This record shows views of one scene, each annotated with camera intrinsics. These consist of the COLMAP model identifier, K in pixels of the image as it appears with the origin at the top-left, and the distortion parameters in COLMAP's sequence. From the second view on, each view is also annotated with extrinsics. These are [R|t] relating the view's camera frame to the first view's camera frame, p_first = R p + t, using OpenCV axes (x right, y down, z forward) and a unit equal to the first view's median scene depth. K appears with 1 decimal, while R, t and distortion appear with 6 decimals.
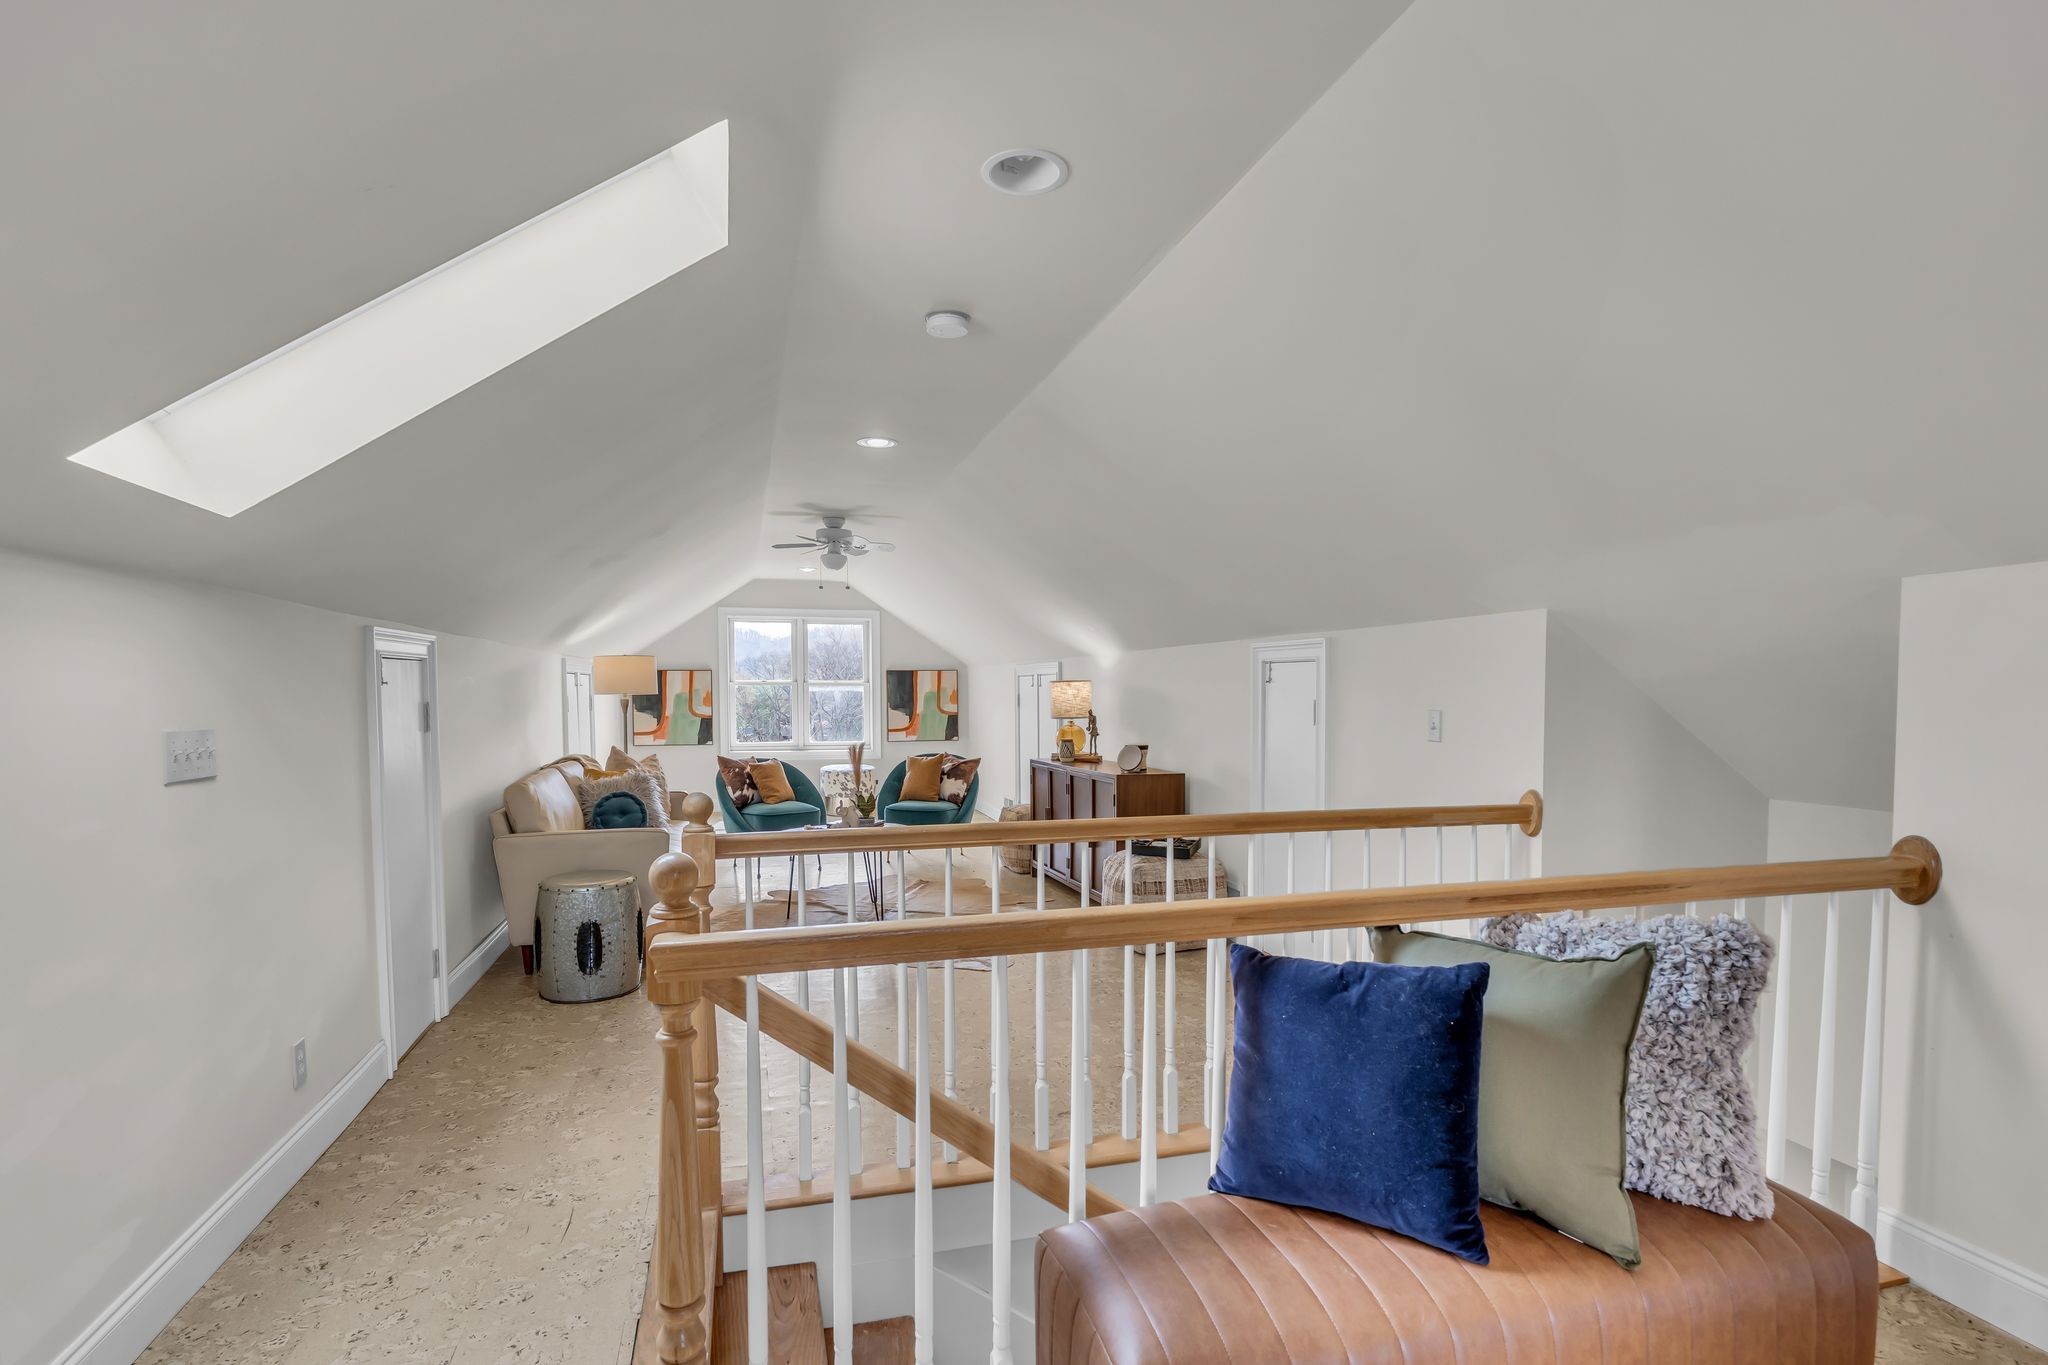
lens RADIAL K [[905.1, 0, 1014.8], [0, 905.1, 751.8], [0, 0, 1]] dist [0.002086, -0.000051]
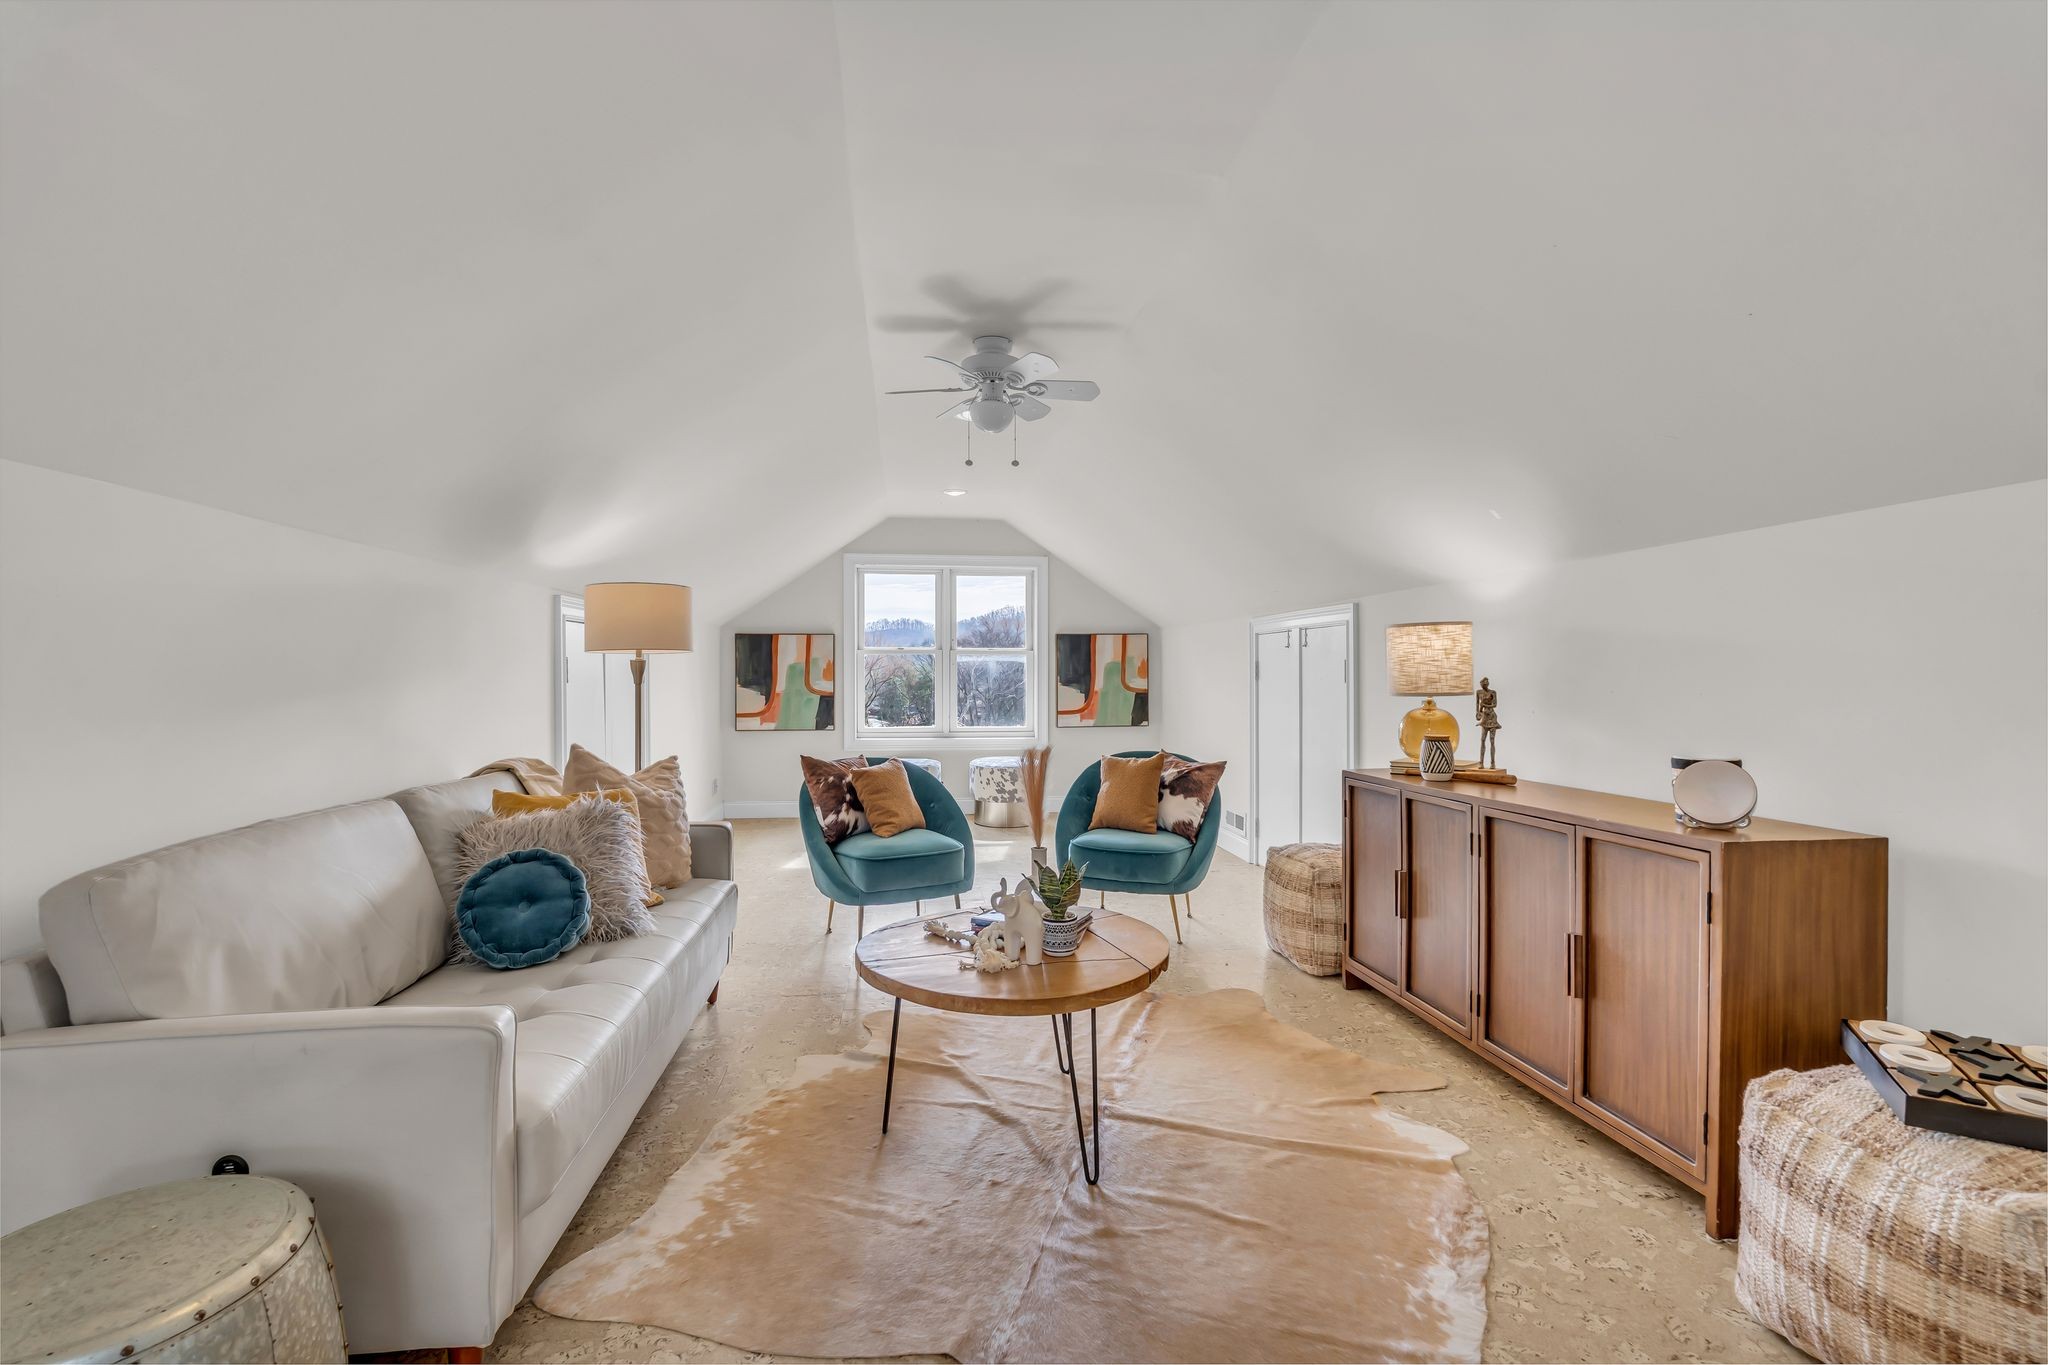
lens RADIAL K [[905.1, 0, 1025.5], [0, 905.1, 684.1], [0, 0, 1]] dist [0.002086, -0.000051]
pose [[0.987956, 0.000754, -0.154732, -0.076790], [-0.008934, 0.998598, -0.052179, -0.011954], [0.154476, 0.052933, 0.986578, 0.381962]]
